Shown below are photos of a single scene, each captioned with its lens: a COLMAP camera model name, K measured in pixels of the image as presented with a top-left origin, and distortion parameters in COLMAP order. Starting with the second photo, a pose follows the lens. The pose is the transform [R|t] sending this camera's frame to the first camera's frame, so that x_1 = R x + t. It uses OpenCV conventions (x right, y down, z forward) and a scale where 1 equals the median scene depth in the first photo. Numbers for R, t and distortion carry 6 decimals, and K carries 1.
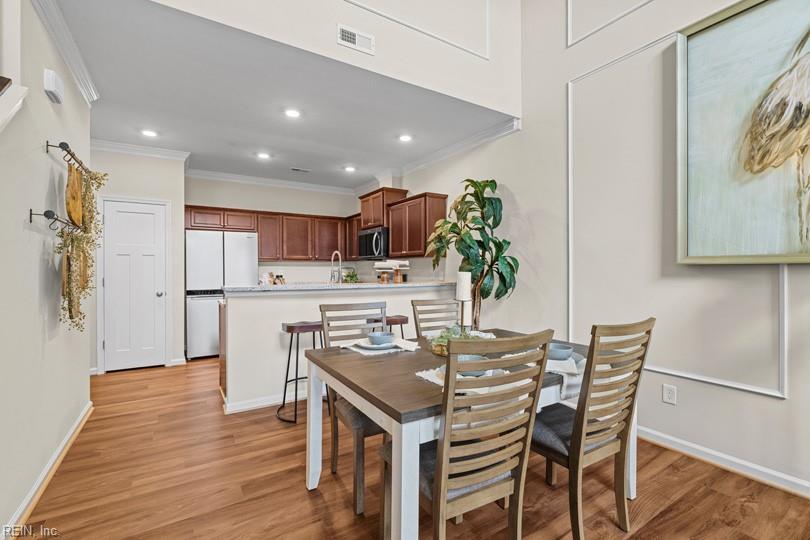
lens RADIAL K [[365.7, 0, 404.2], [0, 365.7, 271.6], [0, 0, 1]] dist [-0.004483, -0.000156]
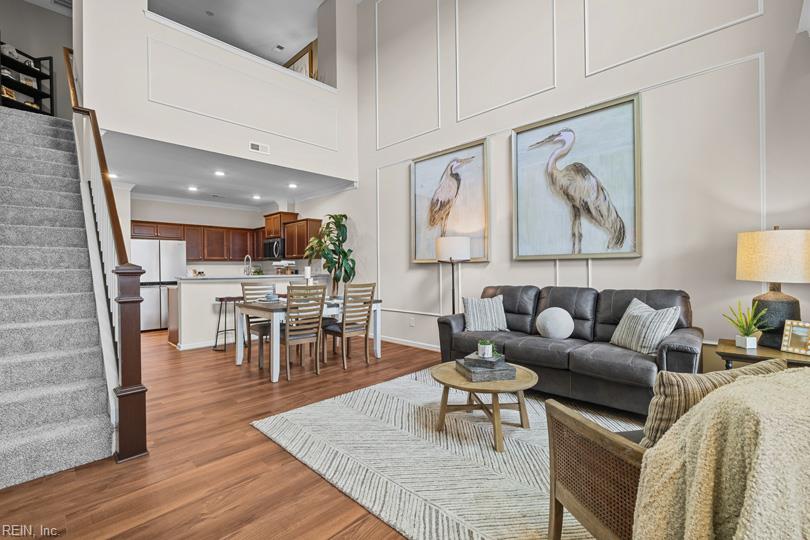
lens RADIAL K [[365.7, 0, 407.3], [0, 365.7, 268.9], [0, 0, 1]] dist [-0.004483, -0.000156]
pose [[0.971441, -0.006699, 0.237188, 0.092135], [0.007353, 0.999971, -0.001873, 0.009403], [-0.237169, 0.003563, 0.971462, -0.583662]]
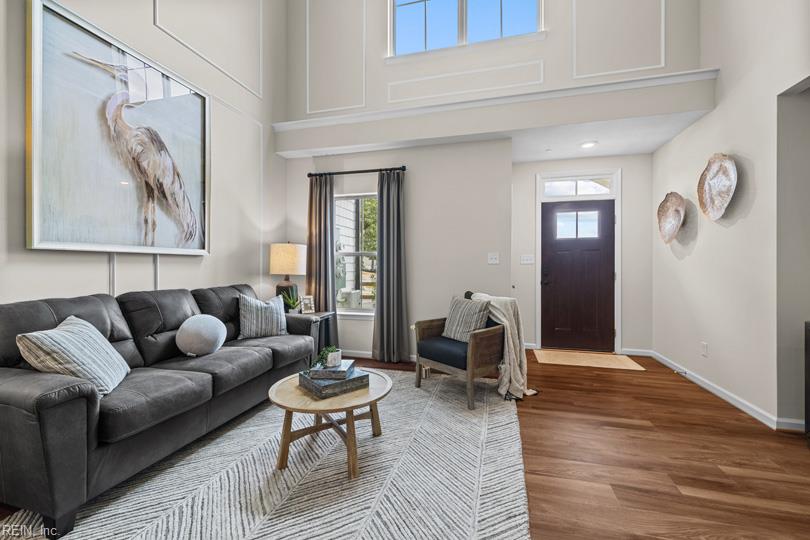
lens RADIAL K [[344.7, 0, 402.7], [0, 344.7, 264.7], [0, 0, 1]] dist [-0.000663, -0.000075]
pose [[-0.672577, 0.003445, 0.740019, -0.666962], [0.002771, 0.999994, -0.002138, 0.011576], [-0.740022, 0.000612, -0.672582, 3.046004]]
